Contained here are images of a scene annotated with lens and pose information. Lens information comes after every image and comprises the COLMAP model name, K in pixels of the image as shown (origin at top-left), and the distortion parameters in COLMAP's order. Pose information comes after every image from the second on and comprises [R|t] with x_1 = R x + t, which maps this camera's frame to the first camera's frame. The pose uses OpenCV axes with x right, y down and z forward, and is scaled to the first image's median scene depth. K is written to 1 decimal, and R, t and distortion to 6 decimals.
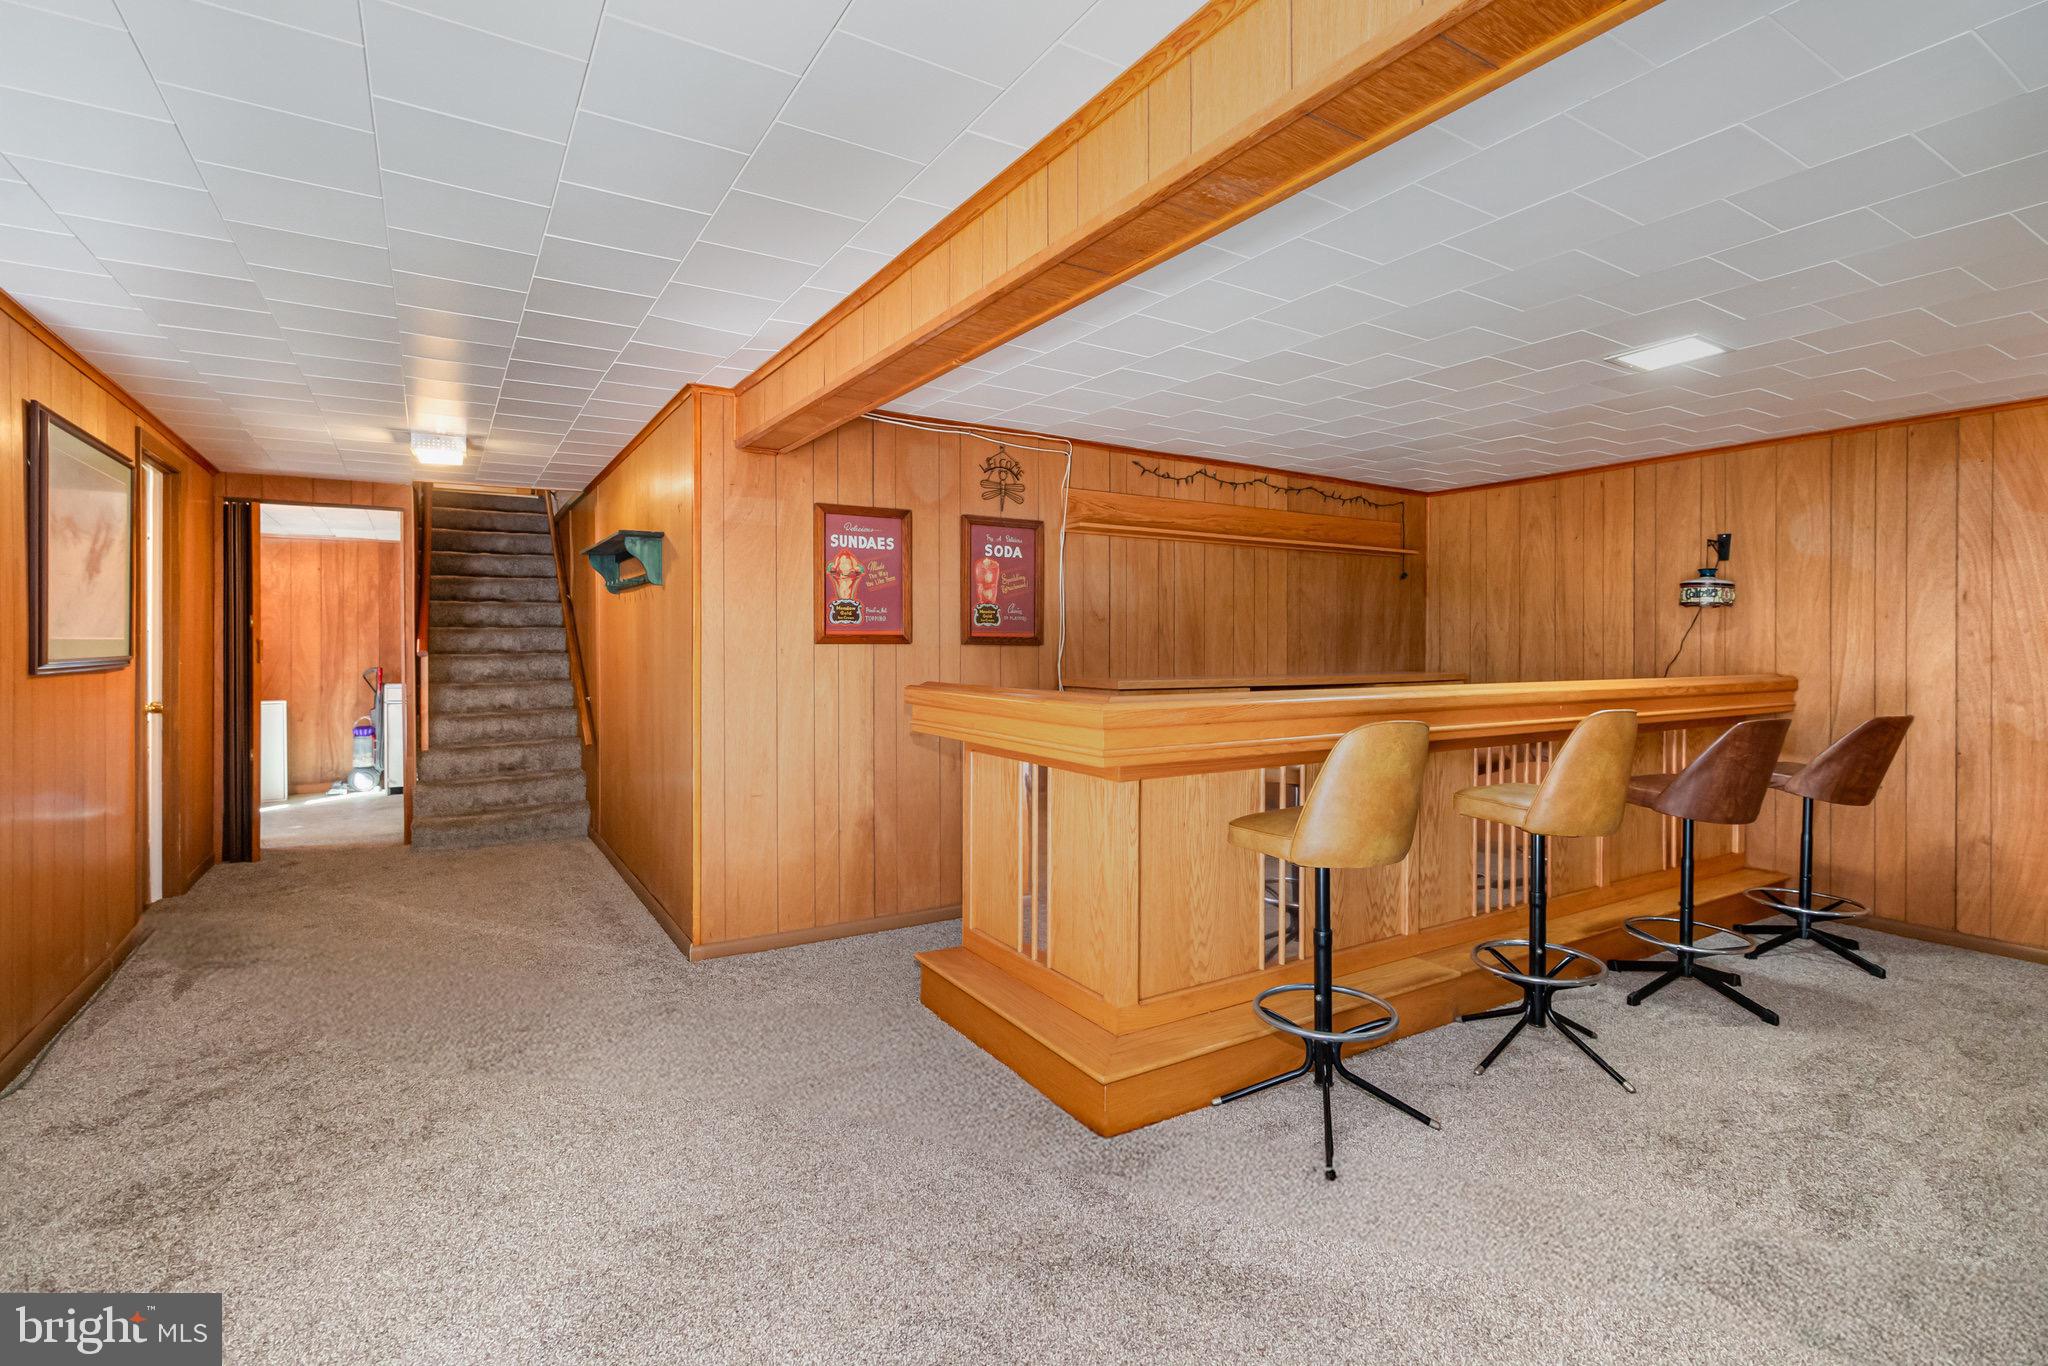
lens RADIAL K [[956.2, 0, 1027.8], [0, 956.2, 661.3], [0, 0, 1]] dist [0.002574, 0.000645]
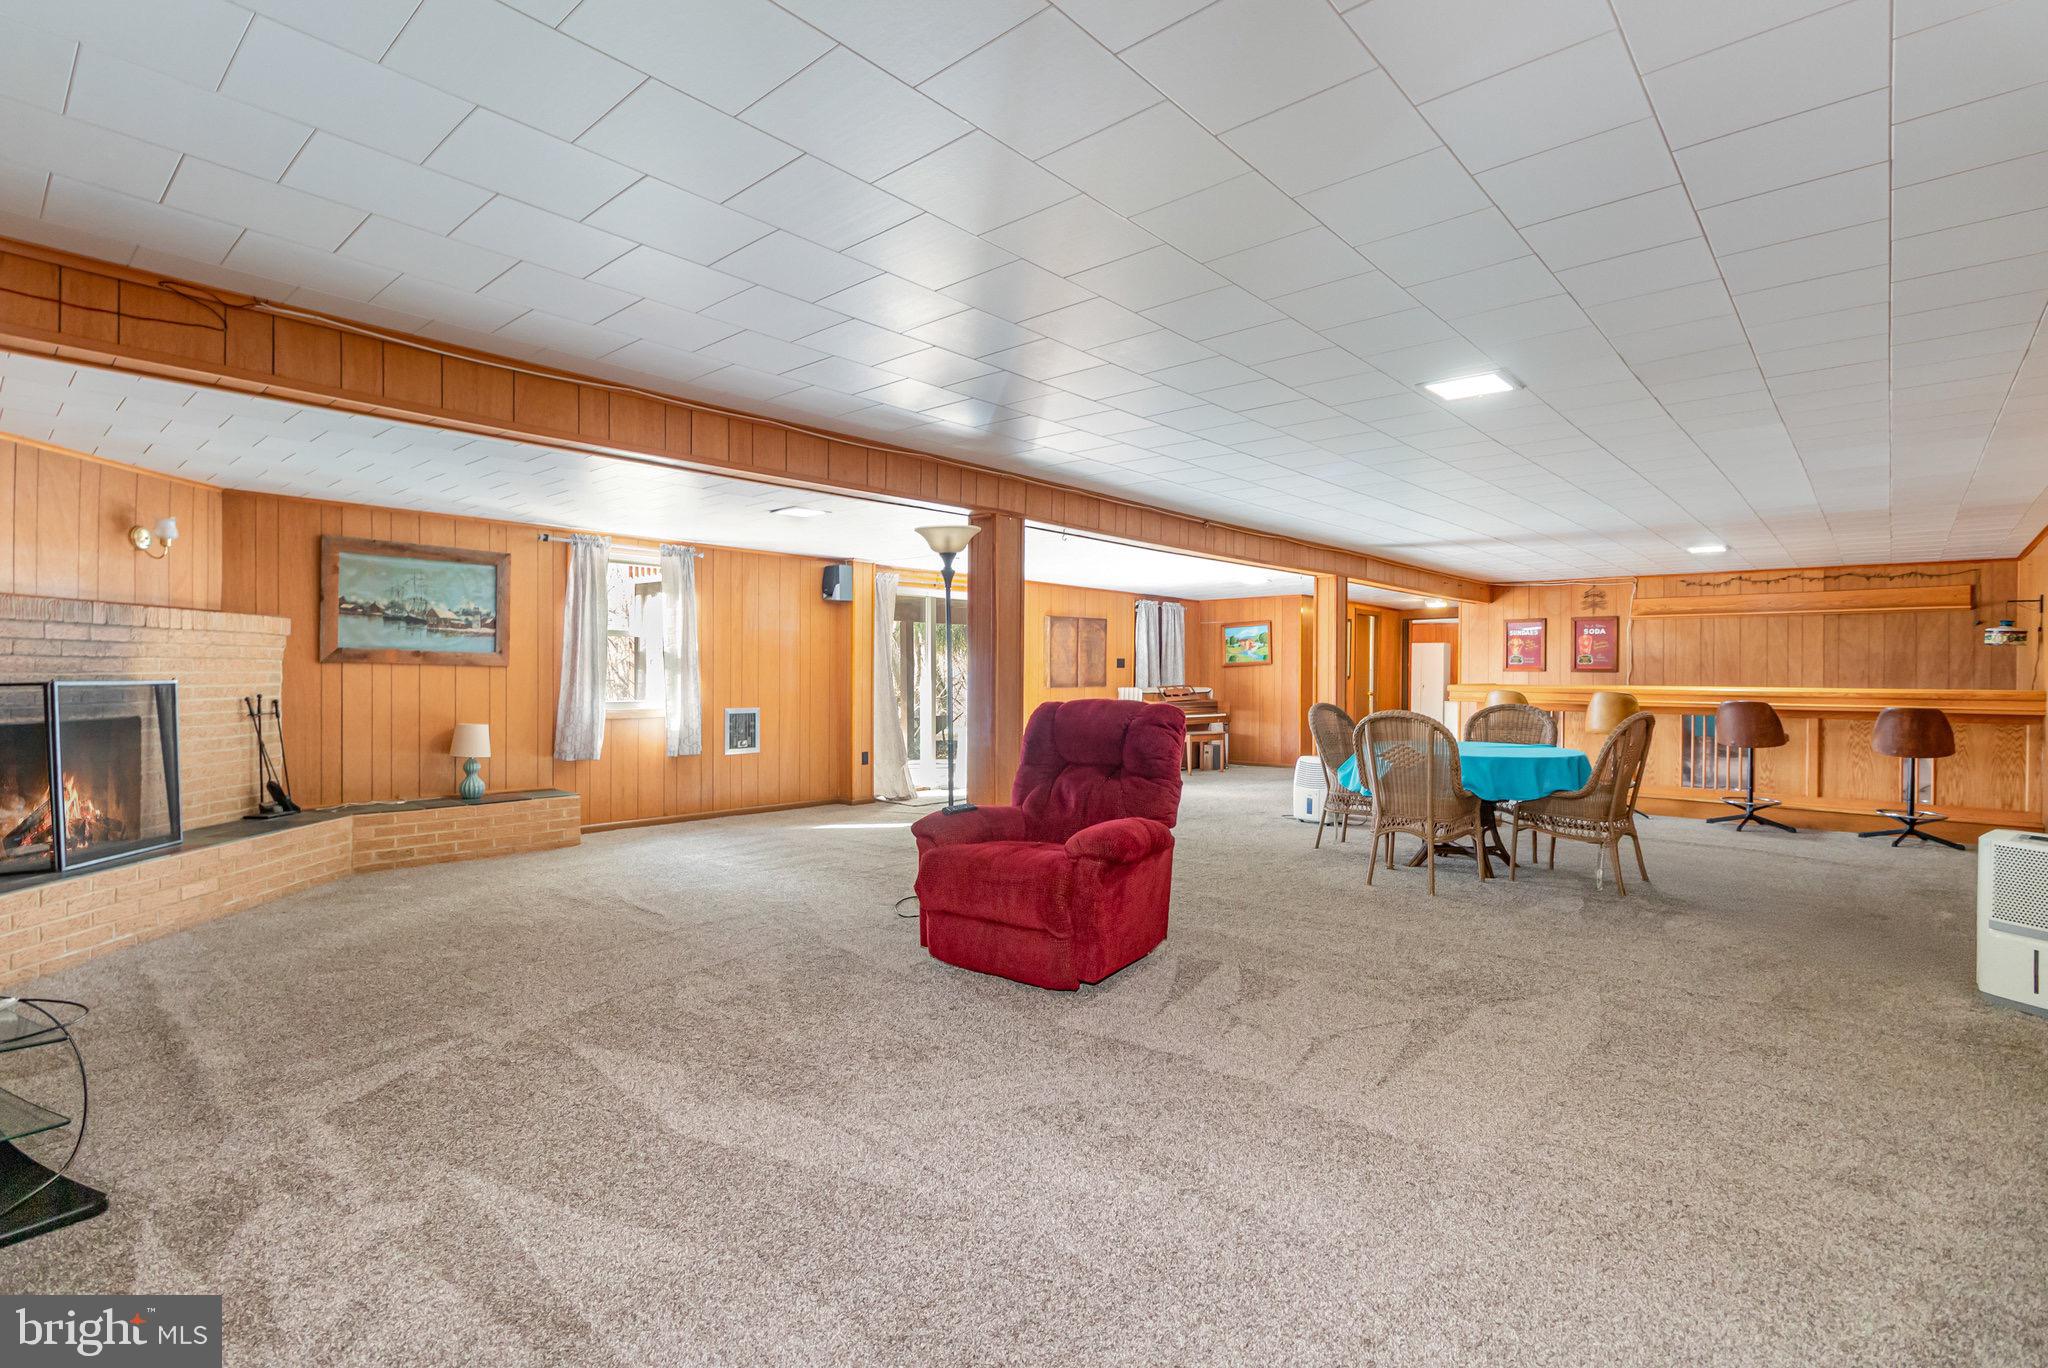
lens RADIAL K [[956.2, 0, 1028.9], [0, 956.2, 676.1], [0, 0, 1]] dist [0.002574, 0.000645]
pose [[0.277062, 0.005959, -0.960834, 1.782395], [-0.017115, 0.999853, 0.001266, 0.011193], [0.960700, 0.016094, 0.277123, -0.917704]]
